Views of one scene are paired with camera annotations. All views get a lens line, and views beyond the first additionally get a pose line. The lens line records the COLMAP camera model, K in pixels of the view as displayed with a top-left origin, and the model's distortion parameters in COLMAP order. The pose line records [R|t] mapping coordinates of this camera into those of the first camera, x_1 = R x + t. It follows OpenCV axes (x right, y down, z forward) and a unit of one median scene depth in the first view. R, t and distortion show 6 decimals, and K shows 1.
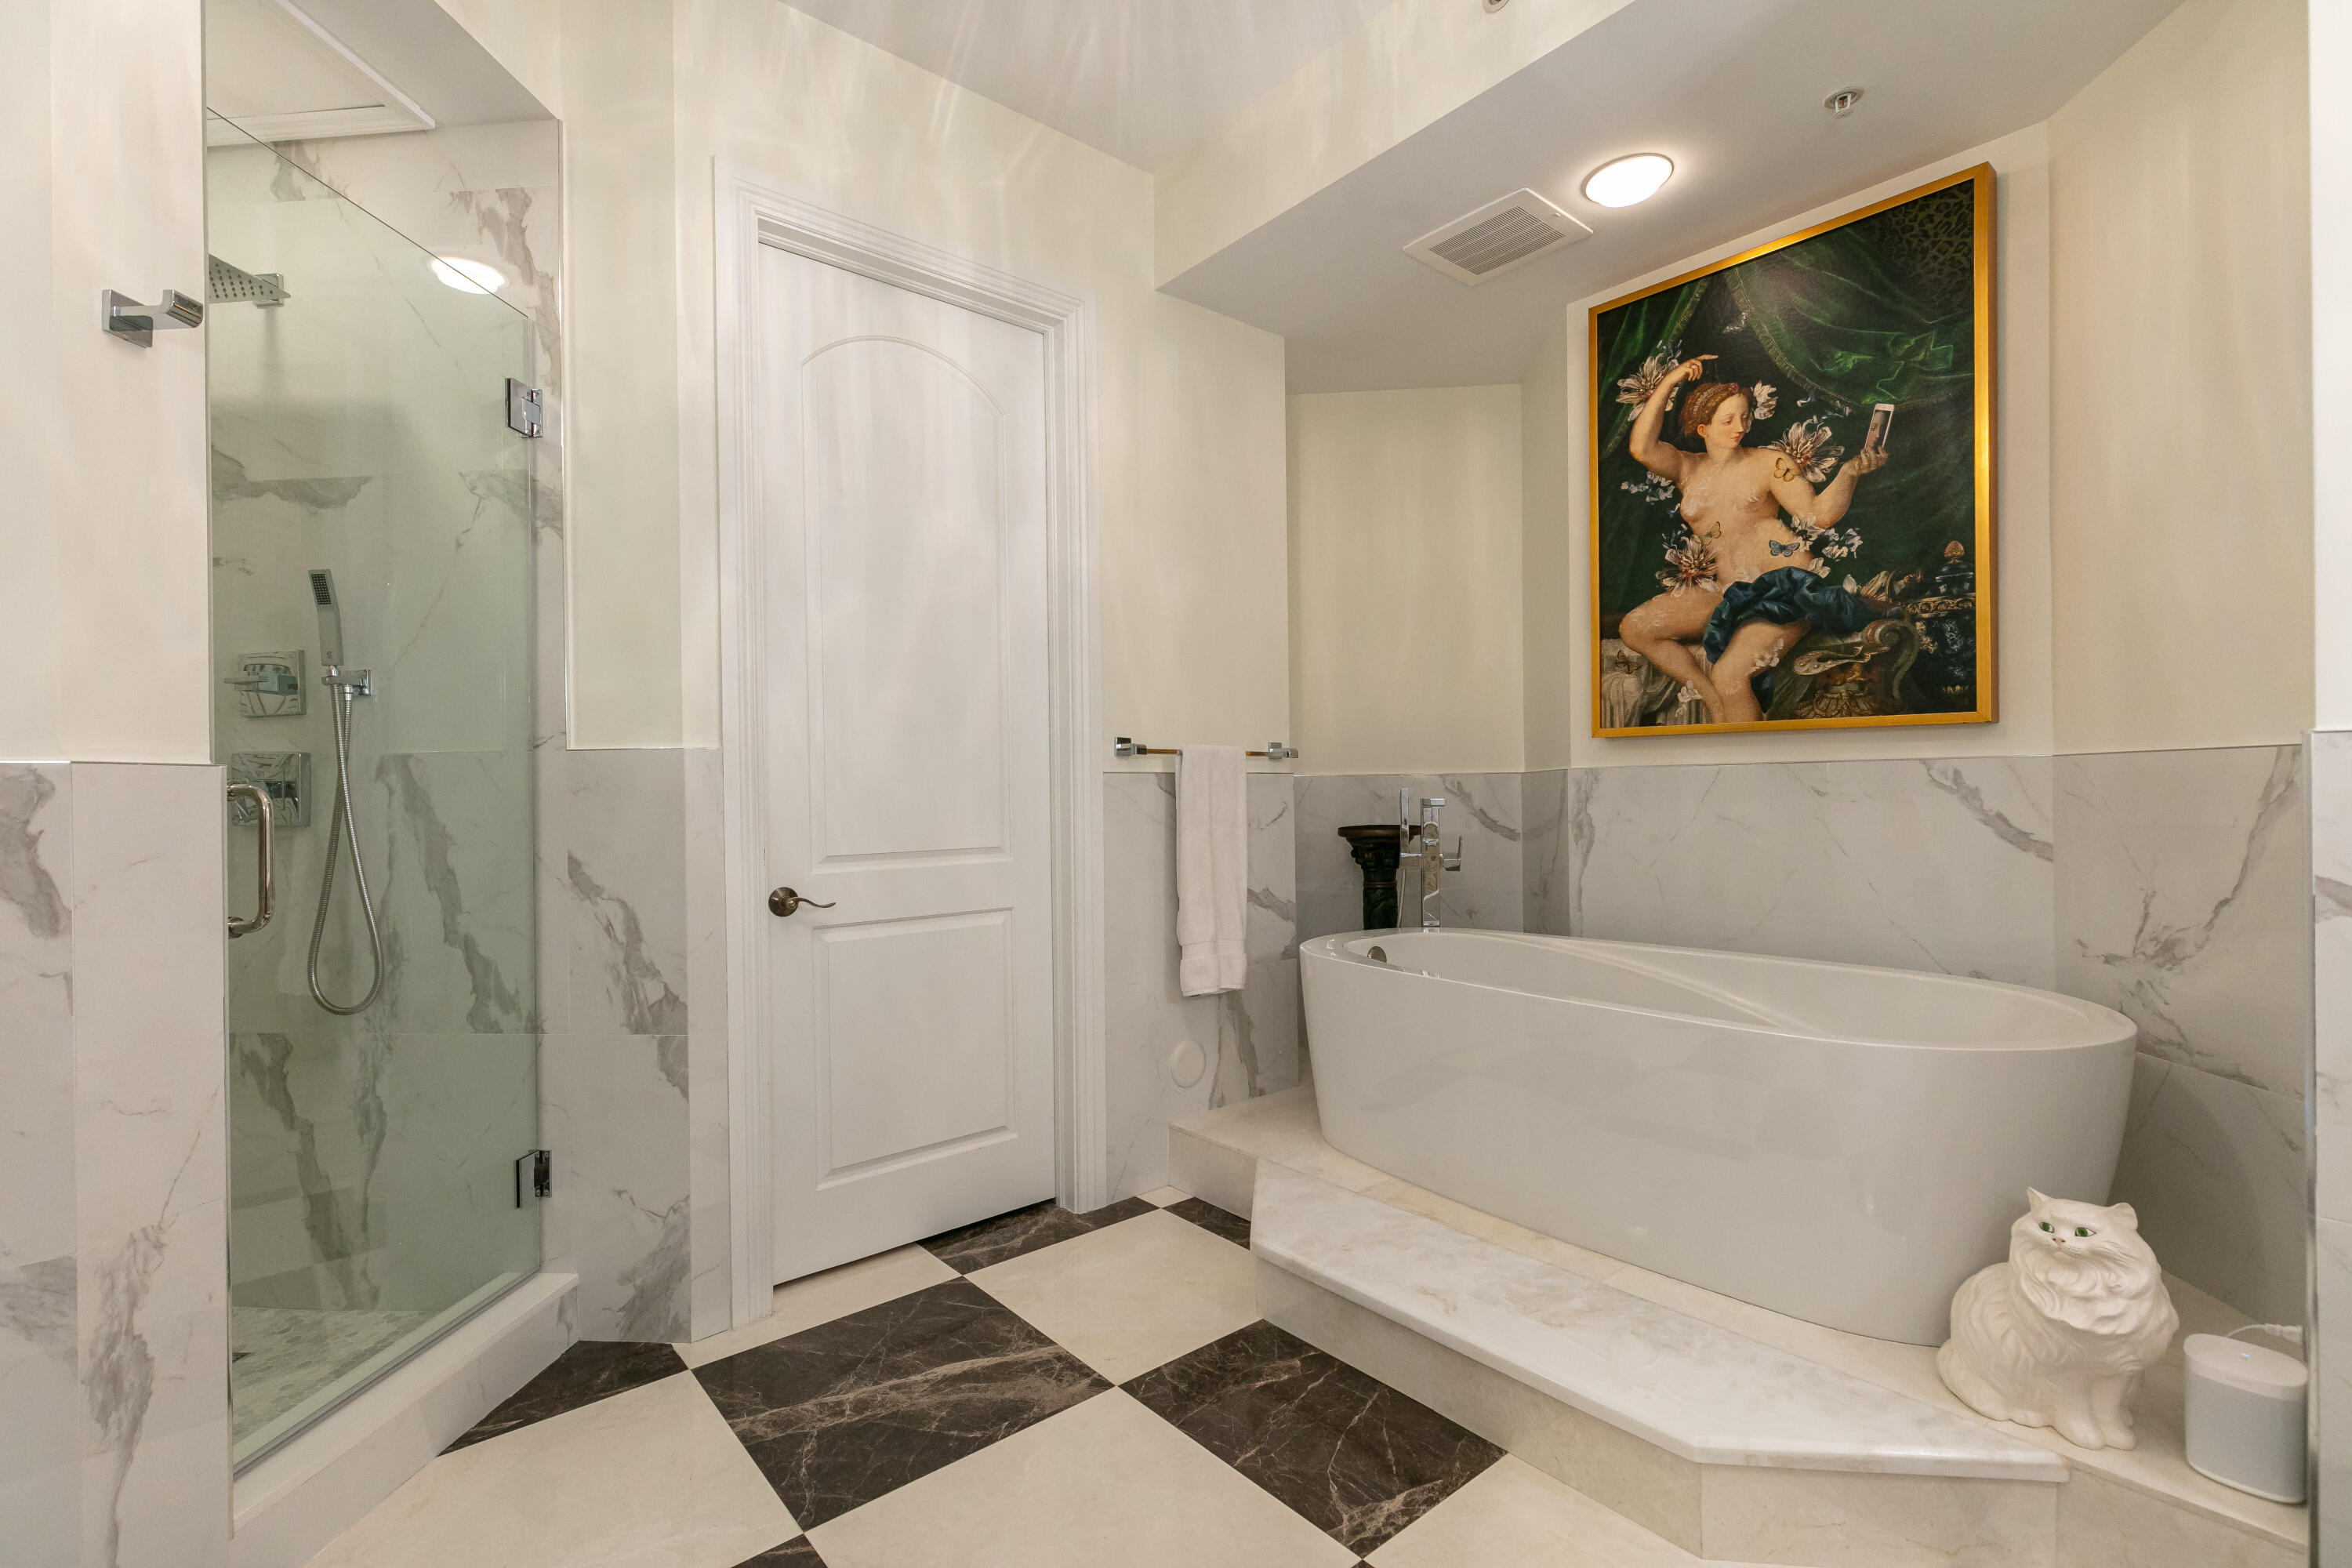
lens RADIAL K [[1073.8, 0, 1162.6], [0, 1073.8, 795.2], [0, 0, 1]] dist [0.005446, 0.000354]
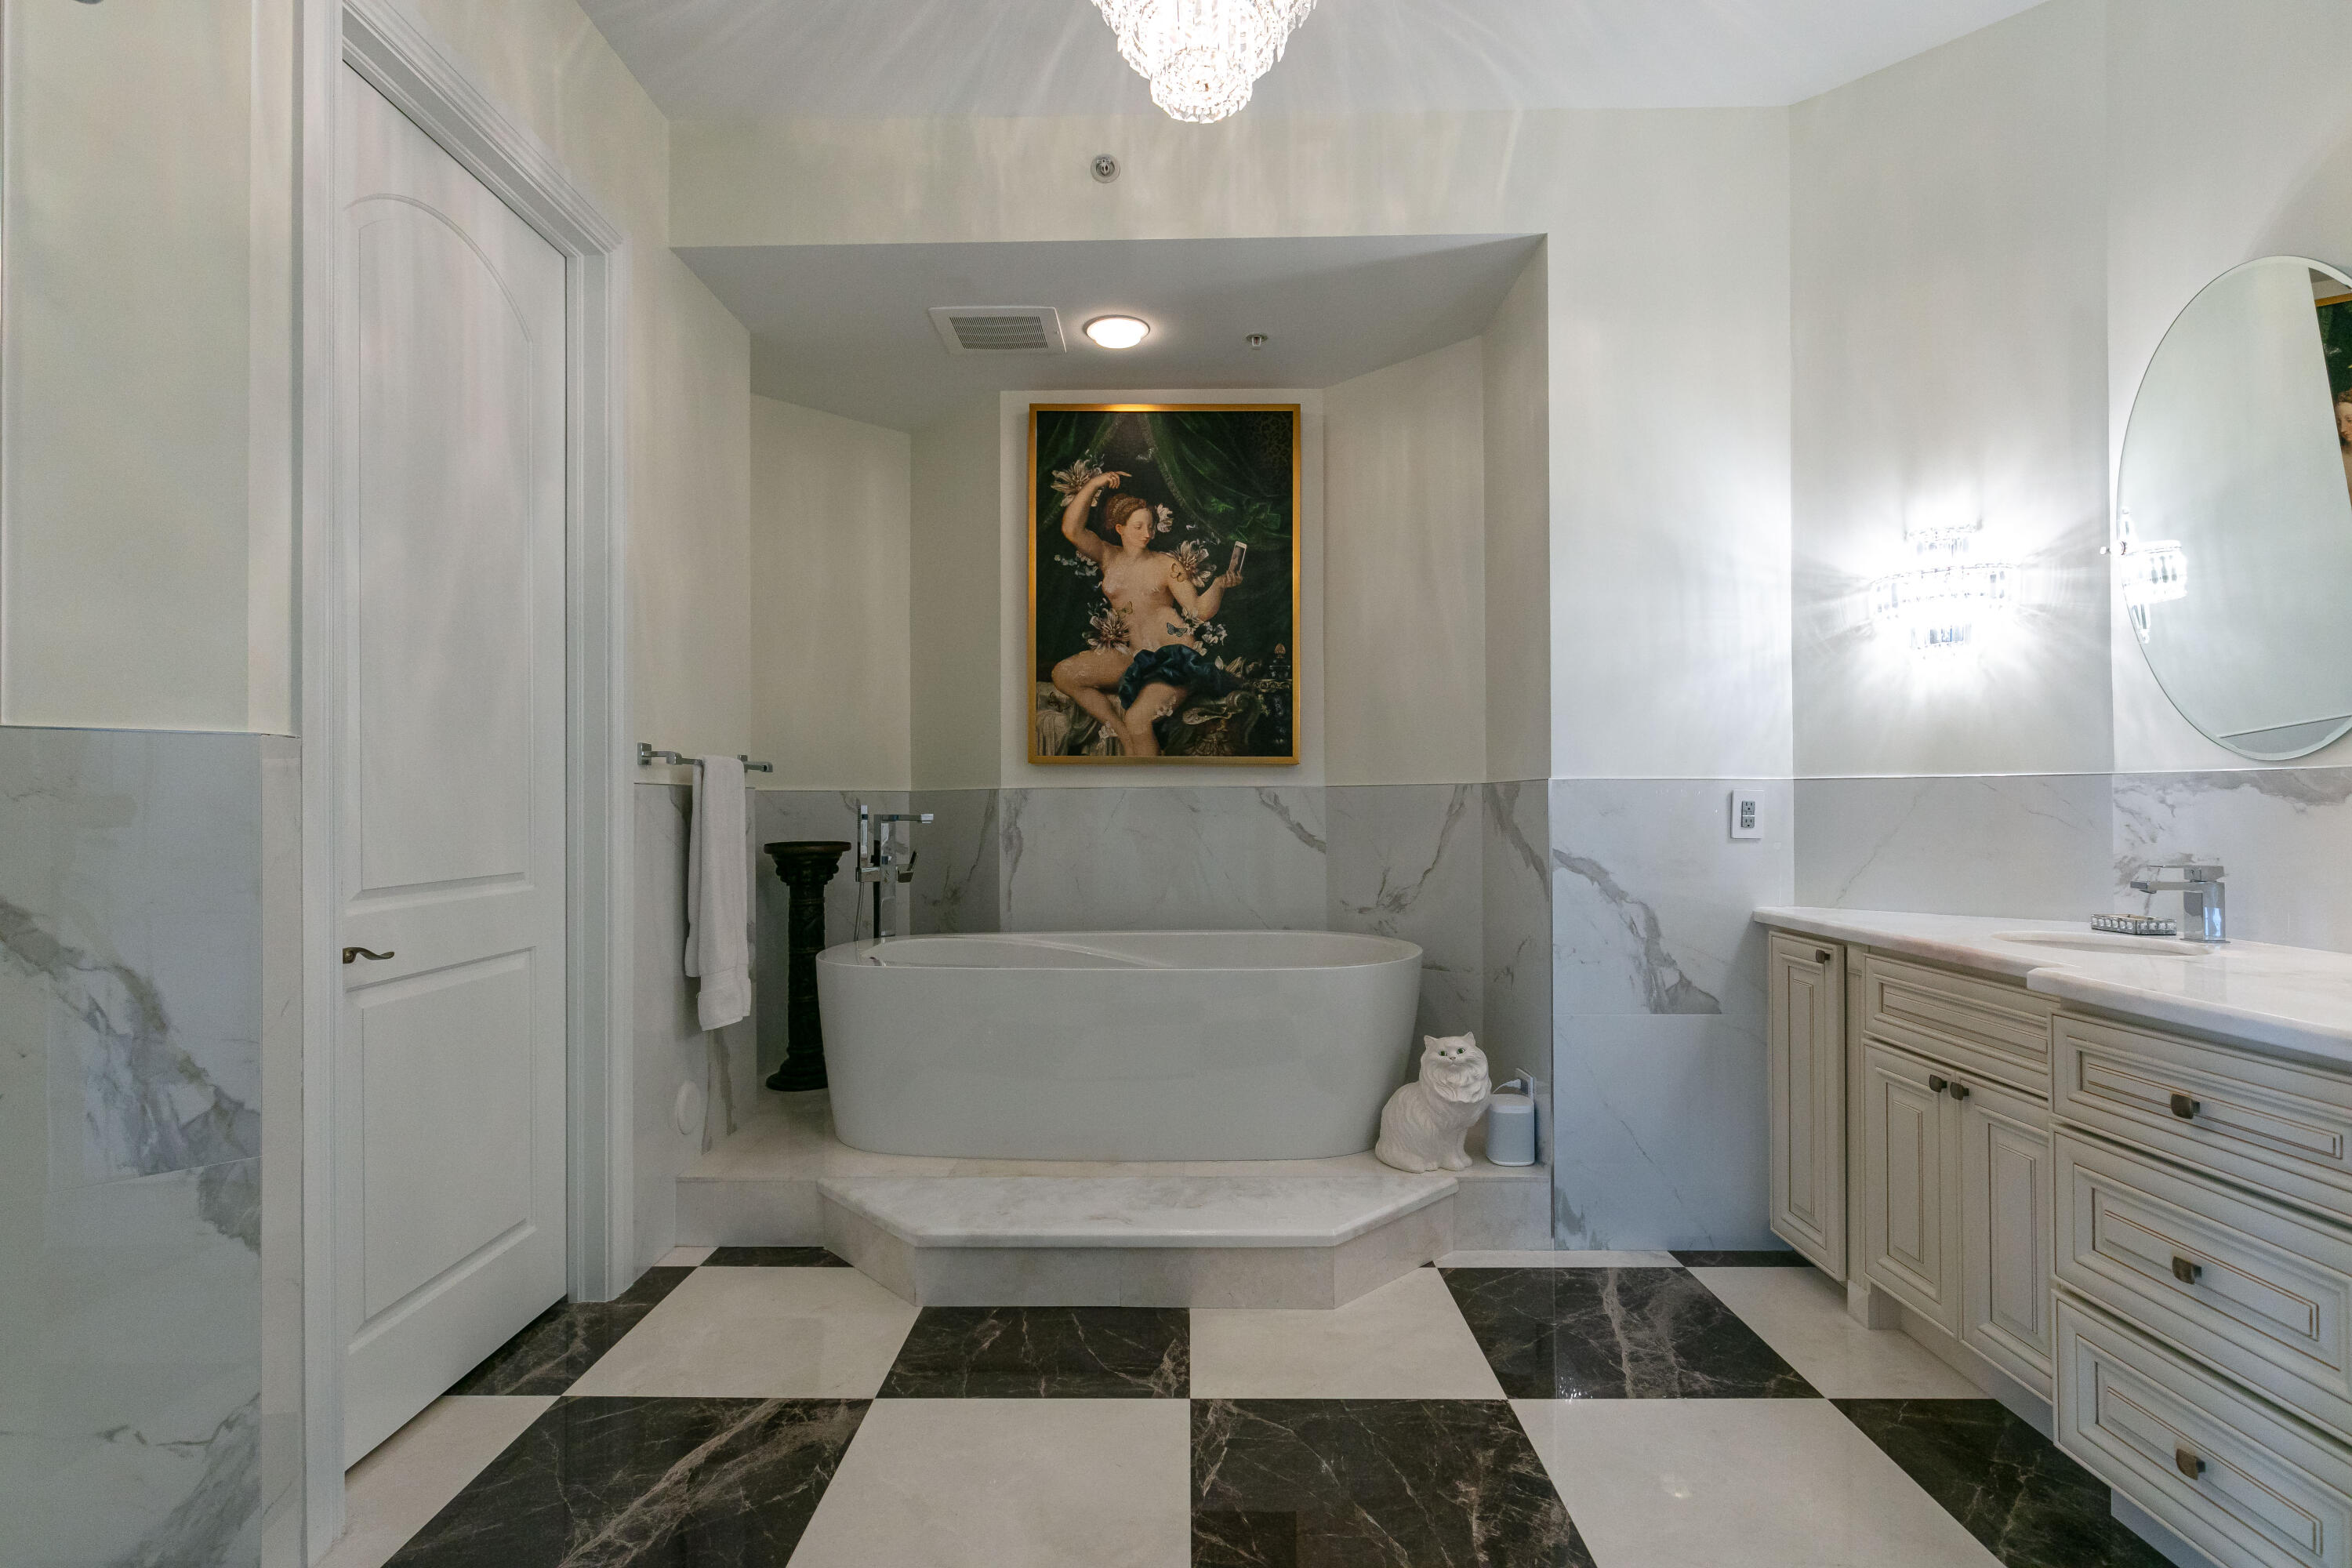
lens RADIAL K [[1146.9, 0, 1176.4], [0, 1146.9, 798.4], [0, 0, 1]] dist [-0.000743, -0.001094]
pose [[0.638854, 0.012741, 0.769222, -0.540683], [0.000365, 0.999858, -0.016864, 0.007885], [-0.769328, 0.011054, 0.638759, 0.076779]]
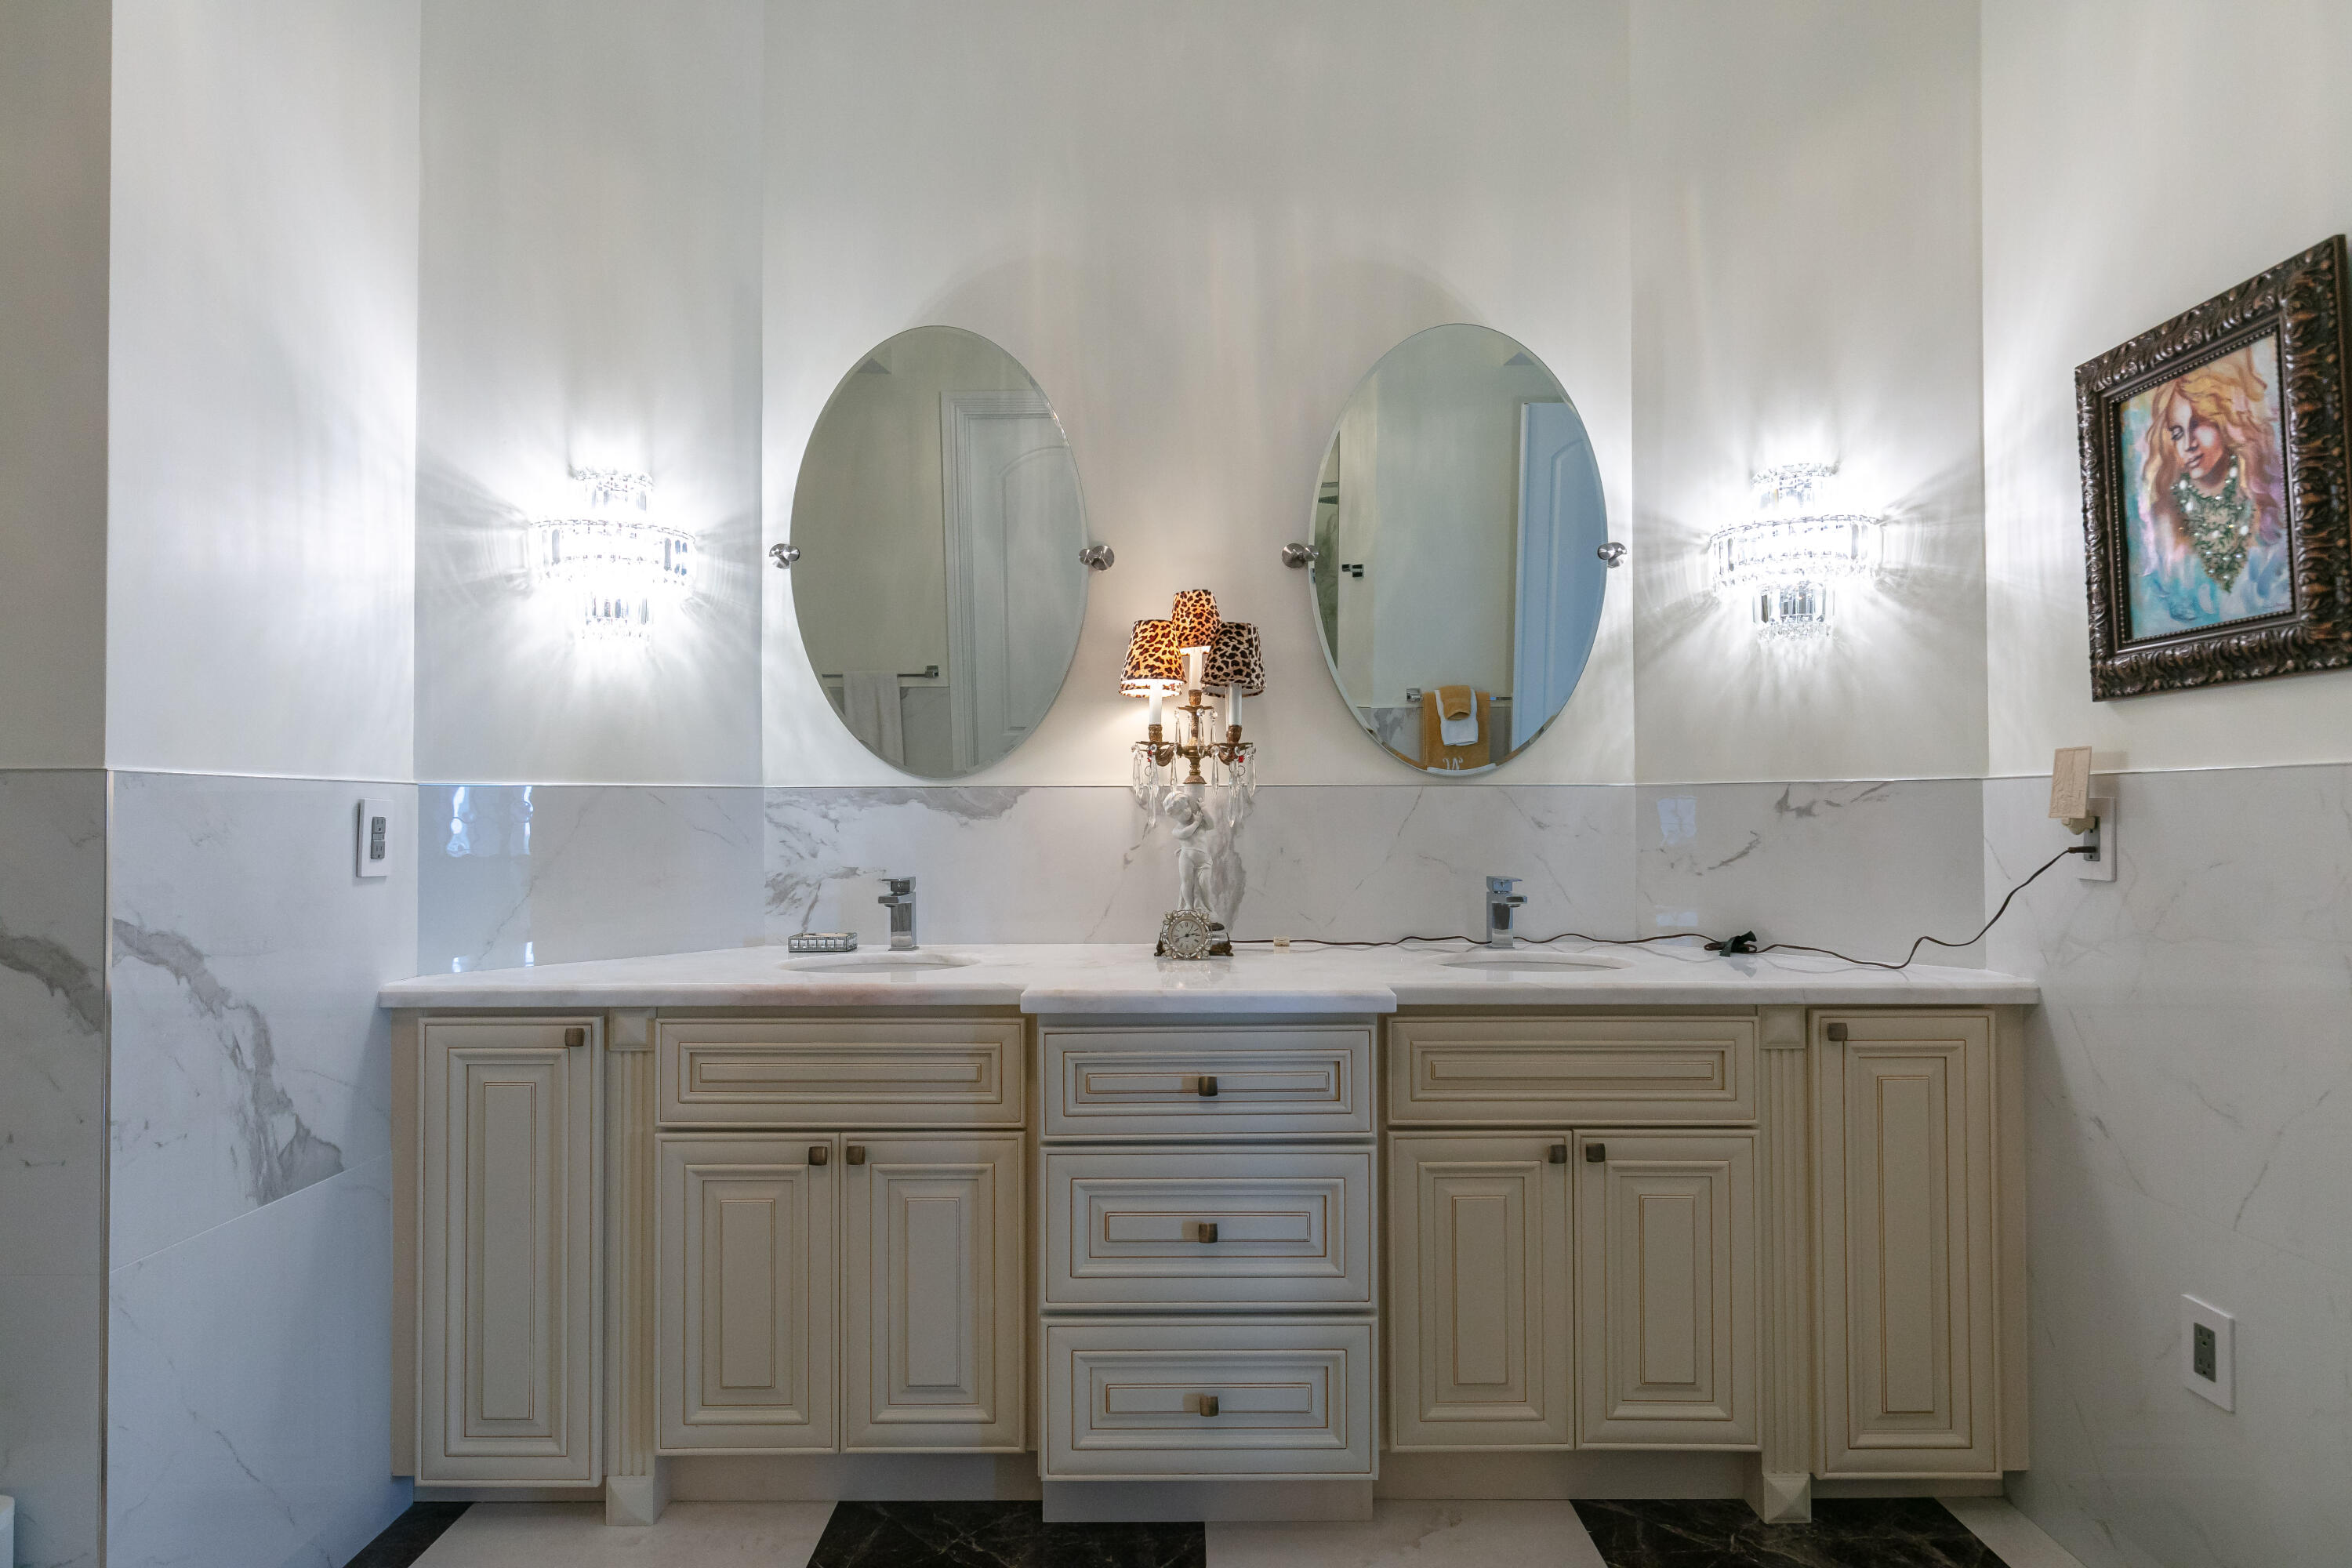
lens RADIAL K [[1256.6, 0, 1182.8], [0, 1256.6, 790.3], [0, 0, 1]] dist [-0.001045, -0.000811]
pose [[-0.780728, 0.025880, 0.624335, -0.194388], [0.017165, 0.999653, -0.019973, -0.000372], [-0.624636, -0.004877, -0.780901, 0.642827]]
